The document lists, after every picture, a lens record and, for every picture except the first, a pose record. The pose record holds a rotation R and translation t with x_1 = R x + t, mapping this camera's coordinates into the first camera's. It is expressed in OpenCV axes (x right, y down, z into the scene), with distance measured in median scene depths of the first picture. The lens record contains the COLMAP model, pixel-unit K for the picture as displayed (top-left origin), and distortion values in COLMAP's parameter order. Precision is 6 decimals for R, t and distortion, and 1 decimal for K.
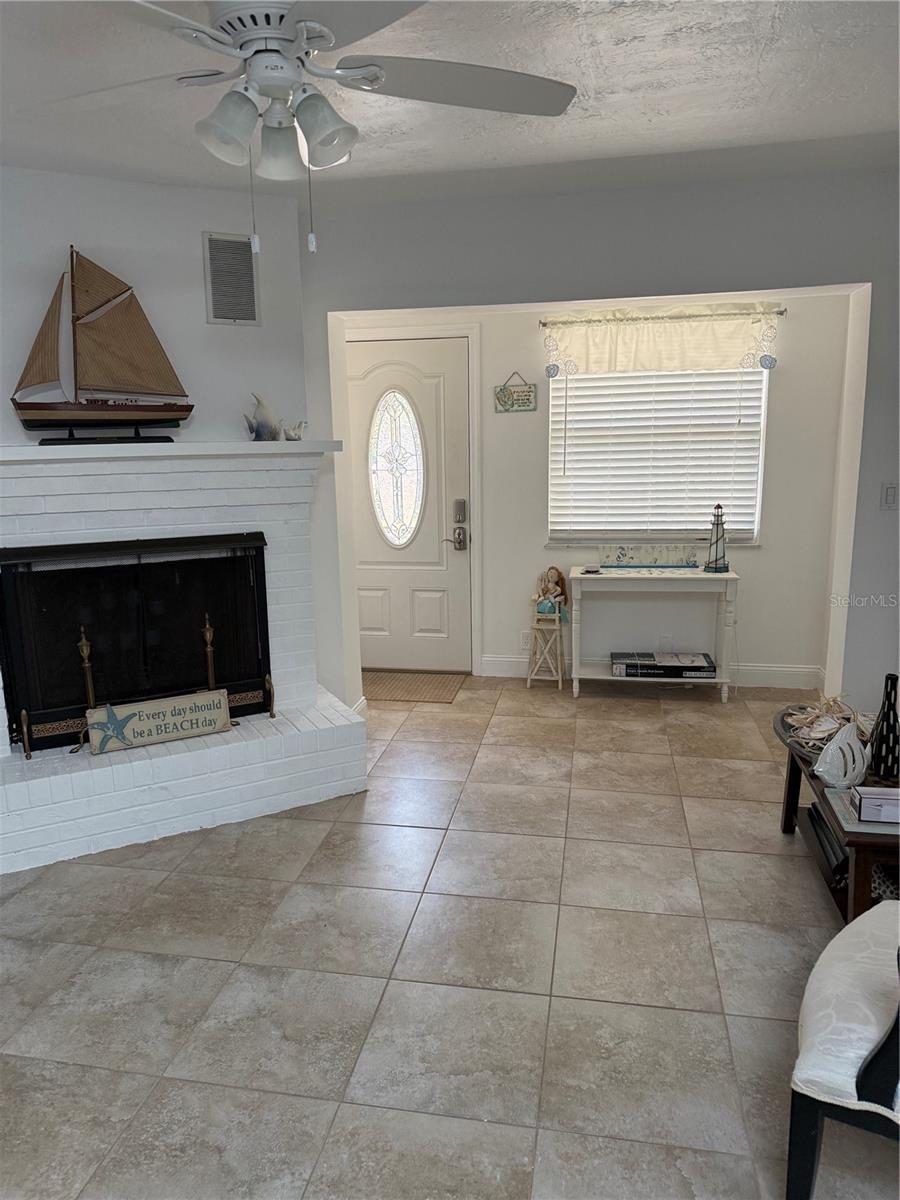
lens RADIAL K [[830.9, 0, 428.6], [0, 830.9, 608.8], [0, 0, 1]] dist [0.067587, -0.099639]
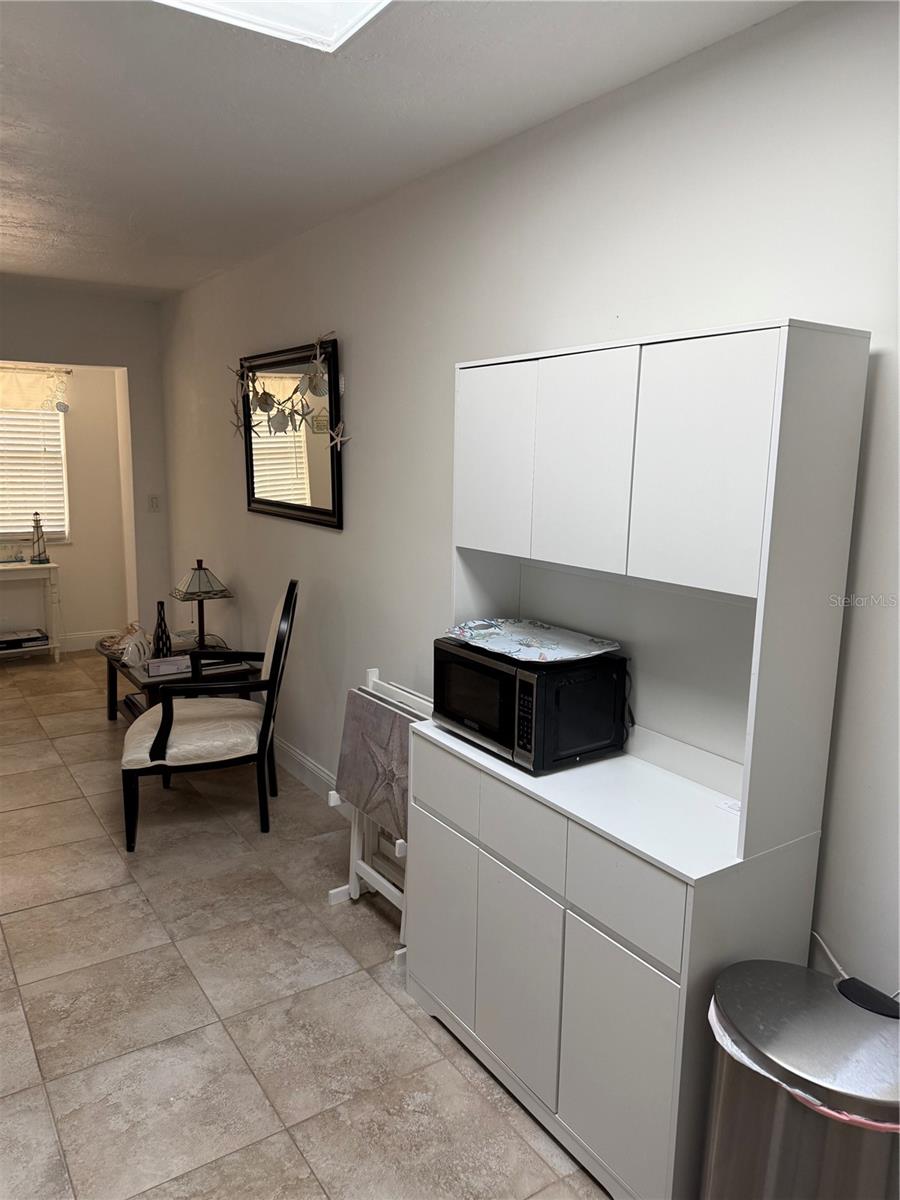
lens RADIAL K [[844.2, 0, 435.0], [0, 844.2, 598.0], [0, 0, 1]] dist [0.057599, -0.083210]
pose [[0.704703, -0.079648, 0.705017, -0.227301], [0.105786, 0.994367, 0.006598, 0.091843], [-0.701572, 0.069931, 0.709159, -0.515293]]
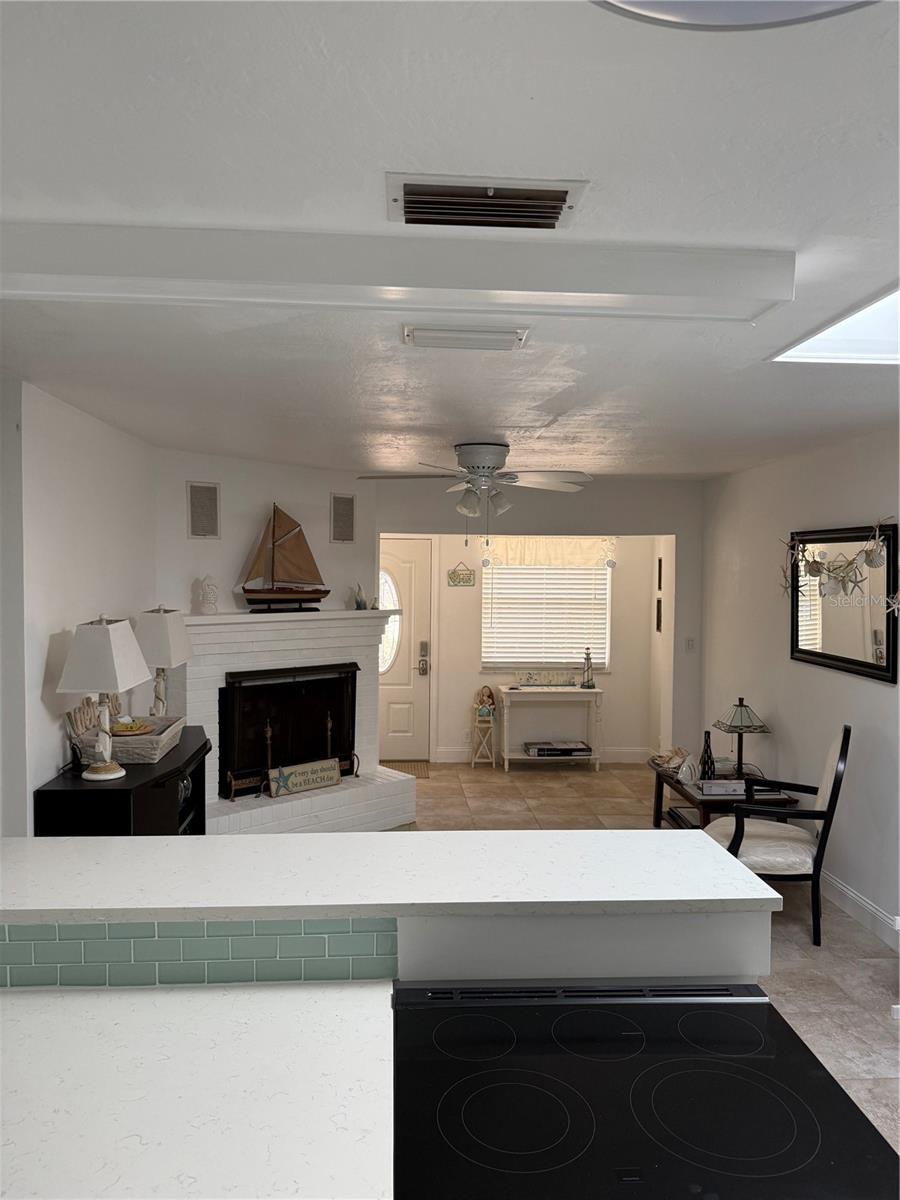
lens RADIAL K [[830.9, 0, 428.6], [0, 830.9, 608.8], [0, 0, 1]] dist [0.067587, -0.099639]
pose [[0.969275, 0.018580, 0.245277, -0.494136], [0.020385, 0.987646, -0.155372, 0.066461], [-0.245133, 0.155598, 0.956922, -0.683103]]
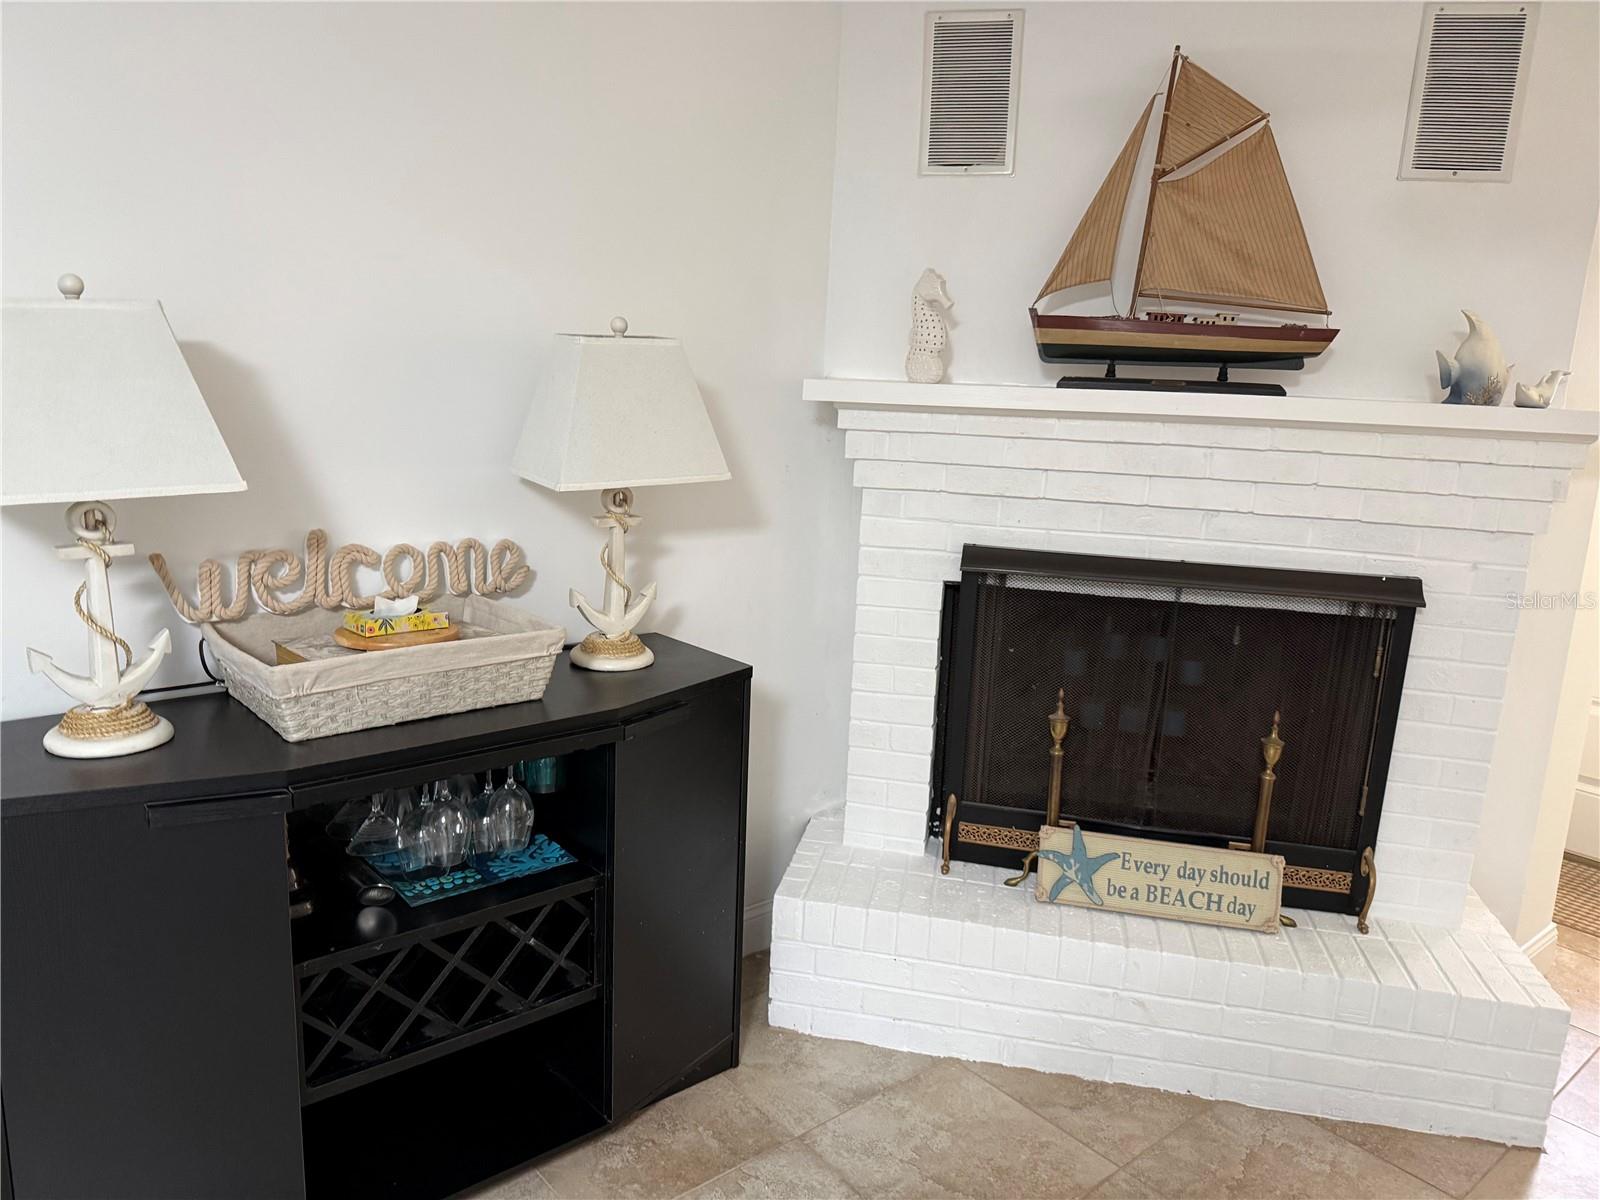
lens RADIAL K [[1088.4, 0, 800.0], [0, 1088.4, 600.0], [0, 0, 1]] dist [-0.006664, -0.003626]
pose [[0.782254, 0.187655, -0.594024, -0.106101], [-0.182636, 0.980735, 0.069310, -0.059635], [0.595586, 0.054272, 0.801456, 0.250275]]
